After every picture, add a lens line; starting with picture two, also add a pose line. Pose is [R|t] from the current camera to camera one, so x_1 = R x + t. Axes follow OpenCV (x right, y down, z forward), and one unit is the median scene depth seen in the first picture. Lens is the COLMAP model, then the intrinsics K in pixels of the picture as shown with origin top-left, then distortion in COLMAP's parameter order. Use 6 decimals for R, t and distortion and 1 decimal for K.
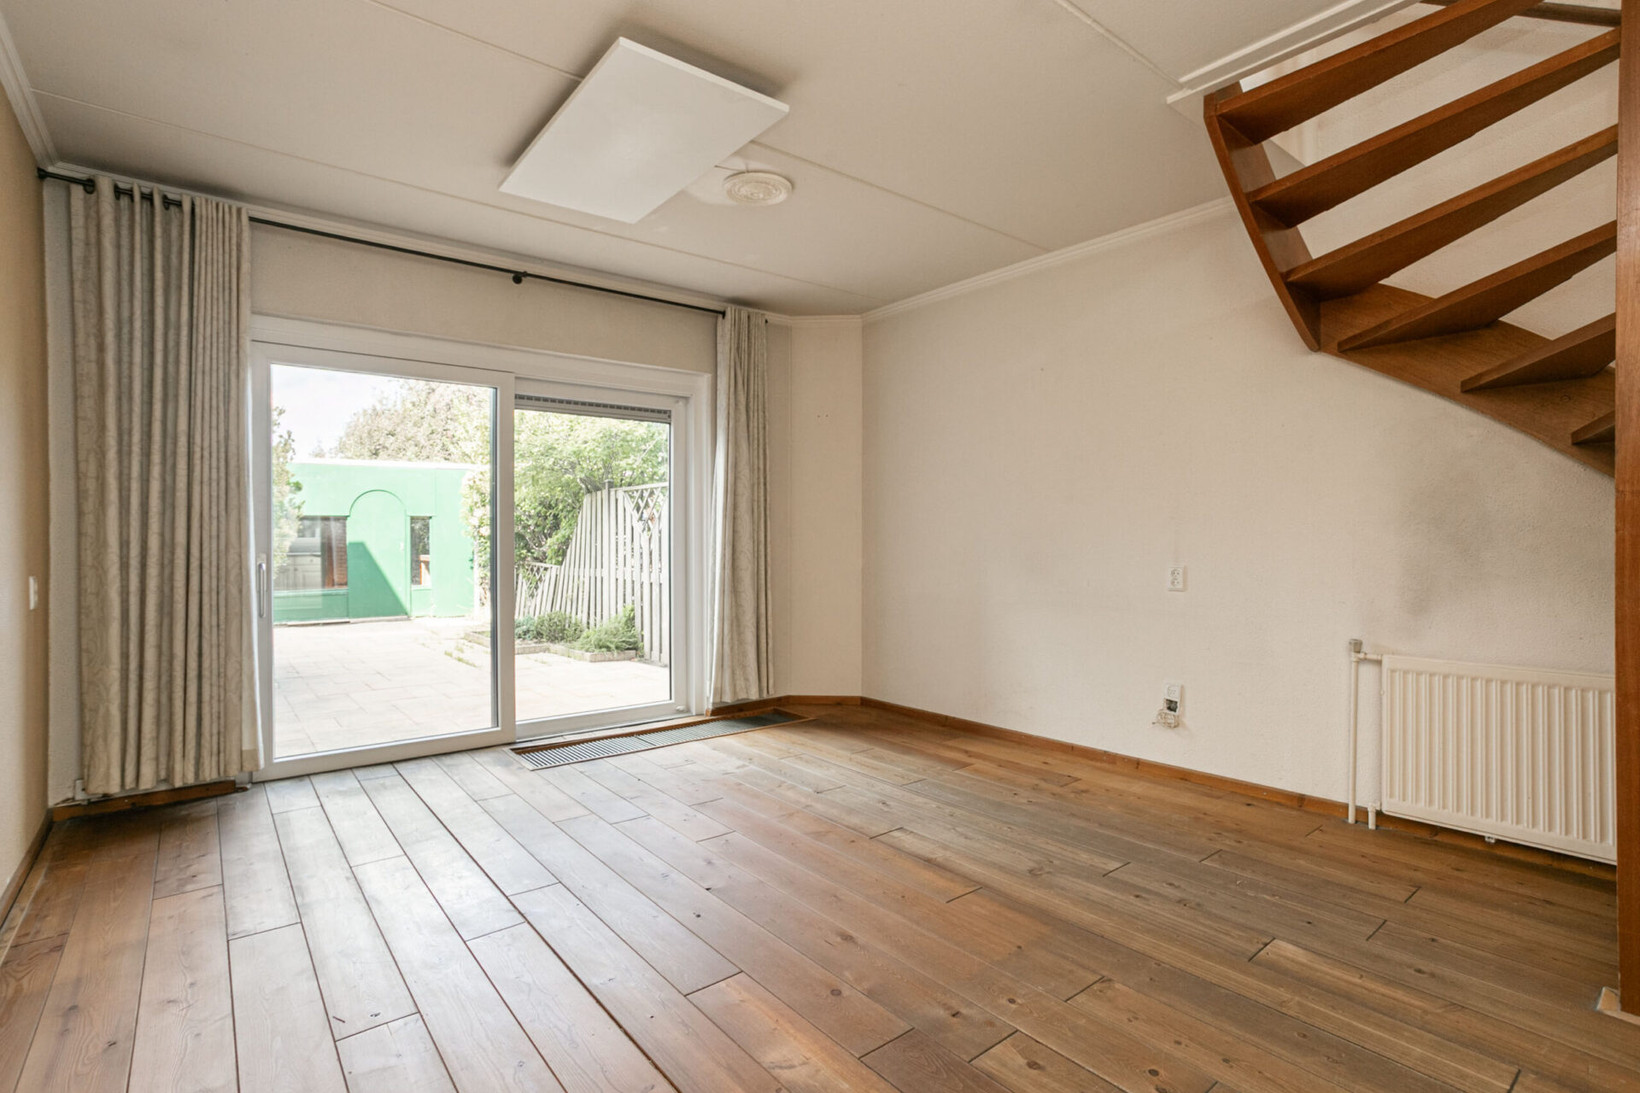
lens RADIAL K [[794.9, 0, 831.7], [0, 794.9, 544.0], [0, 0, 1]] dist [-0.031780, 0.008690]
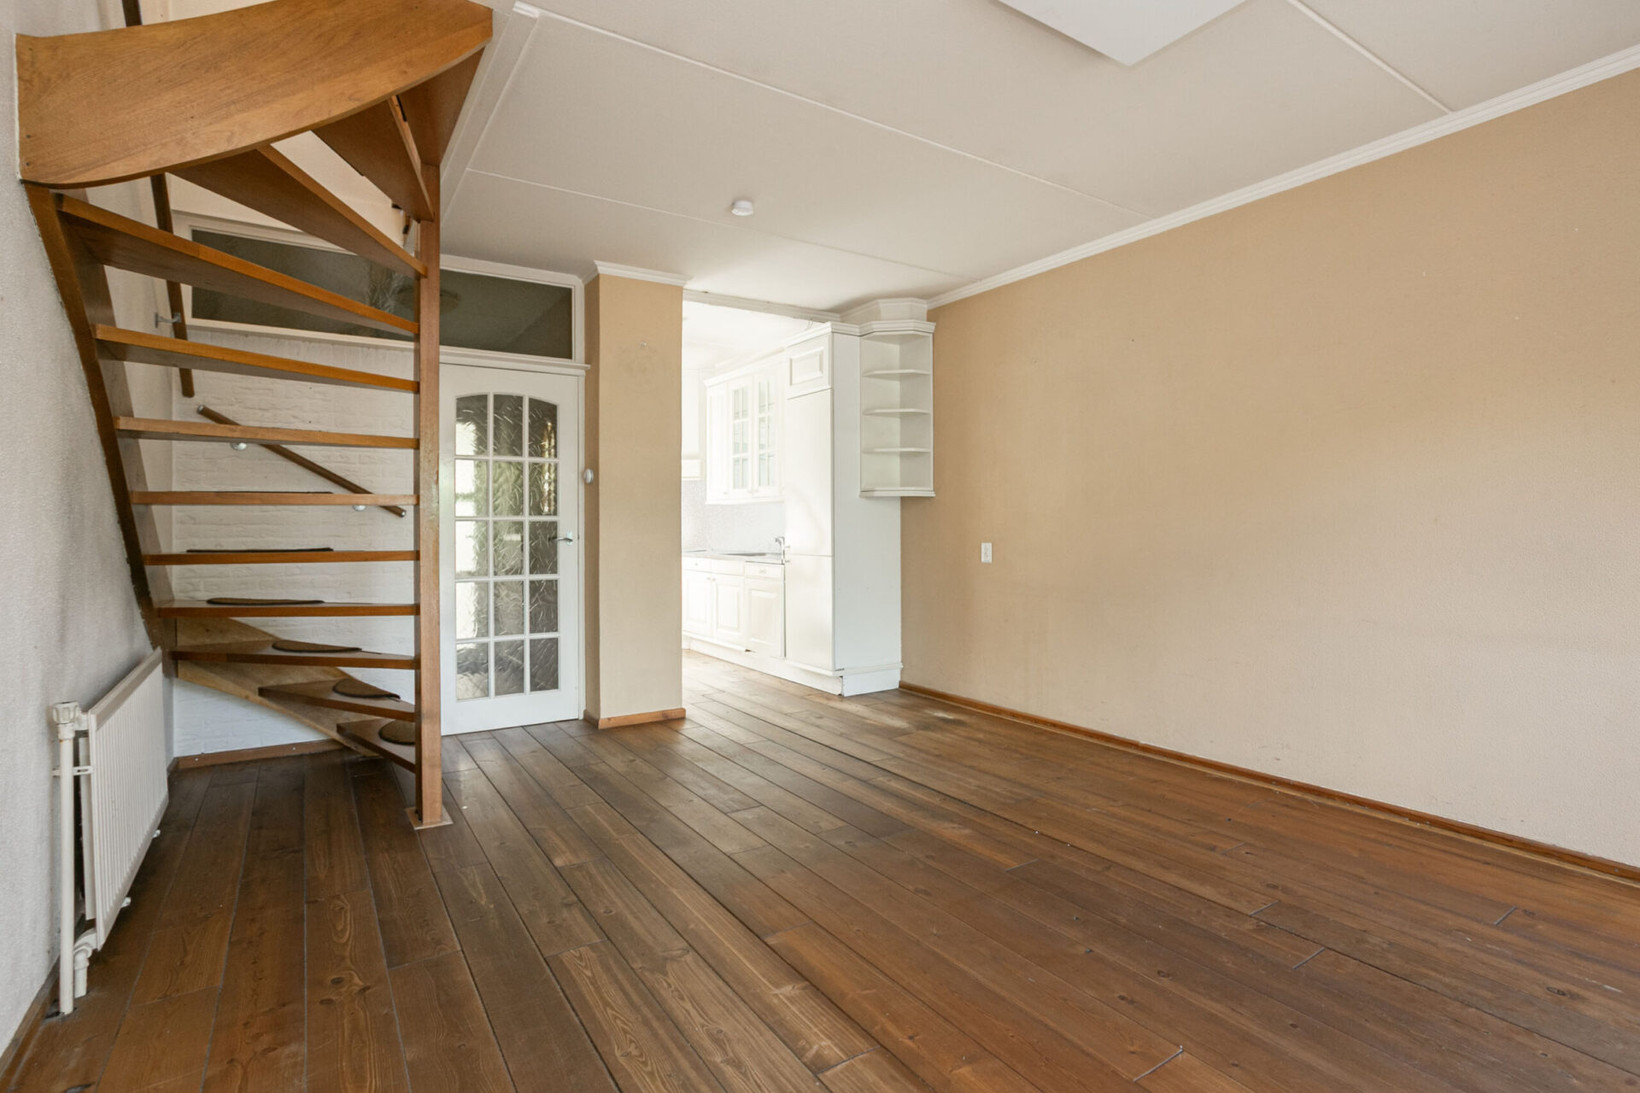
lens RADIAL K [[794.9, 0, 825.7], [0, 794.9, 533.3], [0, 0, 1]] dist [-0.031780, 0.008690]
pose [[-0.994820, 0.006927, 0.101419, 0.022408], [0.008768, 0.999805, 0.017719, -0.012037], [-0.101277, 0.018517, -0.994686, 1.275577]]
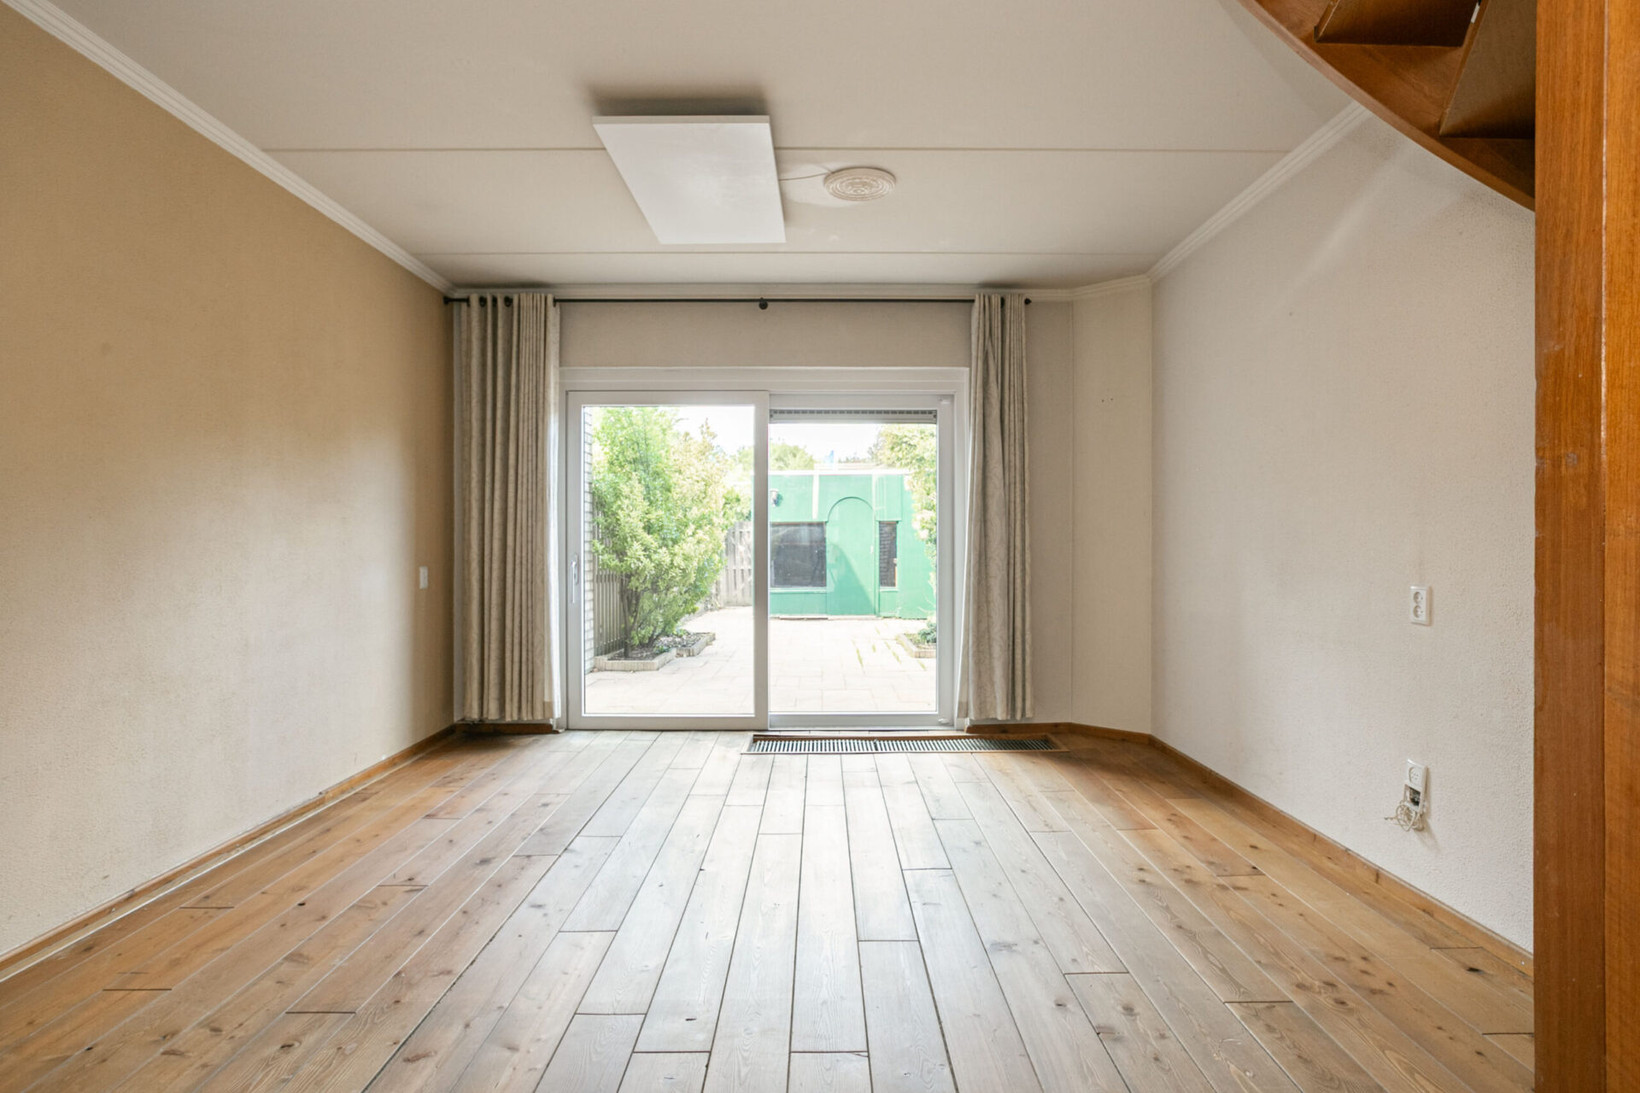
lens RADIAL K [[876.2, 0, 820.0], [0, 876.2, 547.3], [0, 0, 1]] dist [-0.026229, 0.004429]
pose [[0.778198, 0.004595, -0.628002, 0.496488], [-0.005260, 0.999986, 0.000799, -0.002527], [0.627997, 0.002682, 0.778211, 0.121745]]
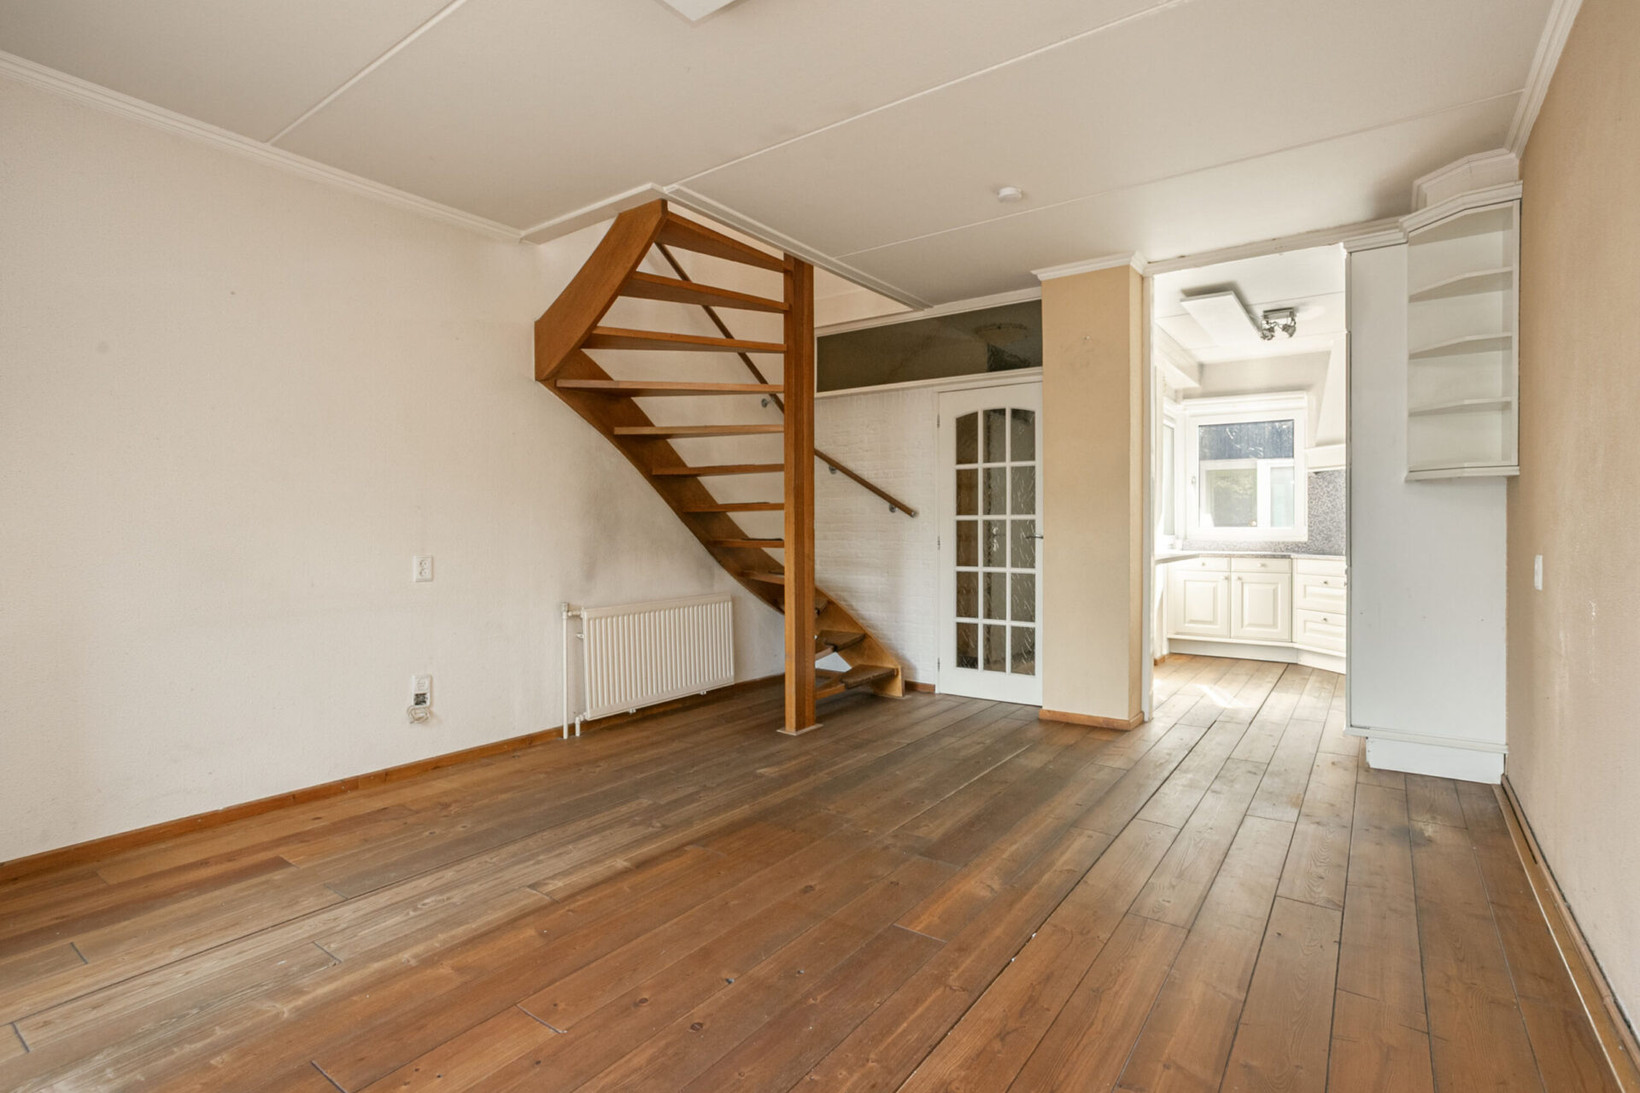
lens RADIAL K [[794.9, 0, 825.8], [0, 794.9, 536.8], [0, 0, 1]] dist [-0.031780, 0.008690]
pose [[-0.259239, -0.009465, 0.965767, -0.637812], [0.009259, 0.999882, 0.012284, -0.003219], [-0.965769, 0.012127, -0.259121, 0.764952]]
